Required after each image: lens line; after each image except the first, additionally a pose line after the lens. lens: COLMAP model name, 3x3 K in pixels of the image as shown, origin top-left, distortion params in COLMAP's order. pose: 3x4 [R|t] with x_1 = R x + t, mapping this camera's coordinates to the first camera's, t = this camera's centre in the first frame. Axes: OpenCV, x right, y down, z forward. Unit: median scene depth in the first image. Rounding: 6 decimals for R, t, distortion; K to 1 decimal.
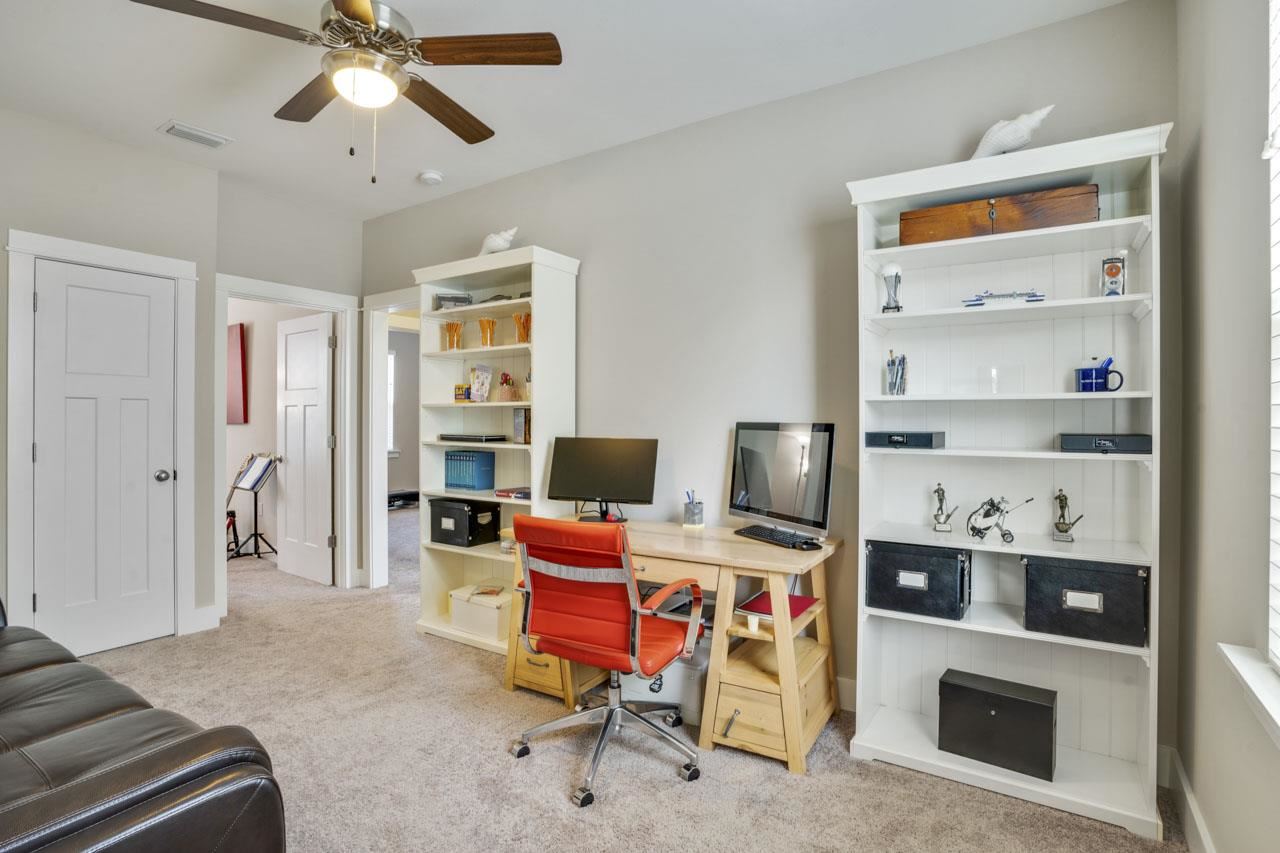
lens RADIAL K [[633.1, 0, 638.0], [0, 633.1, 420.5], [0, 0, 1]] dist [-0.087765, 0.044066]
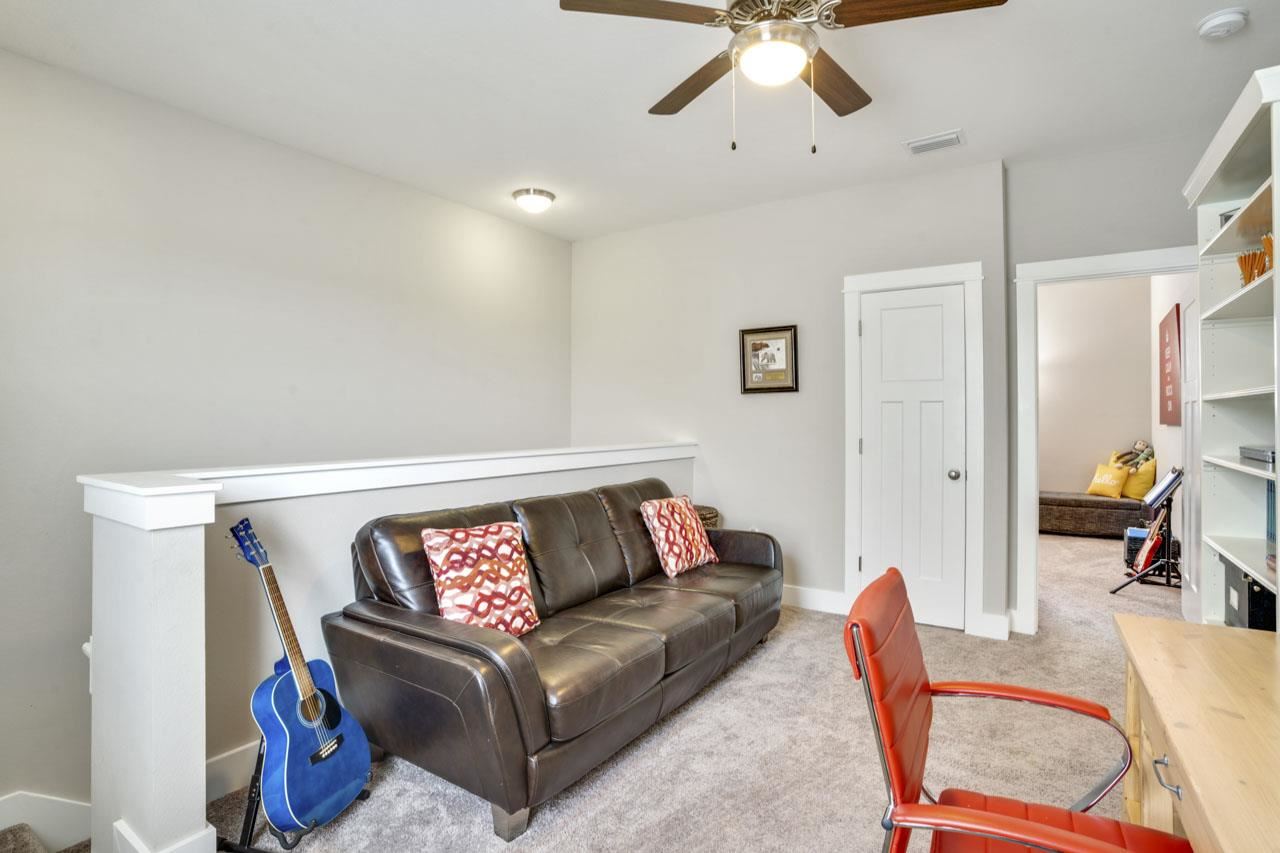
lens RADIAL K [[633.1, 0, 638.0], [0, 633.1, 420.5], [0, 0, 1]] dist [-0.087765, 0.044066]
pose [[-0.002426, 0.004592, -0.999987, 0.276858], [-0.003428, 0.999984, 0.004601, -0.005090], [0.999991, 0.003439, -0.002410, 0.457894]]
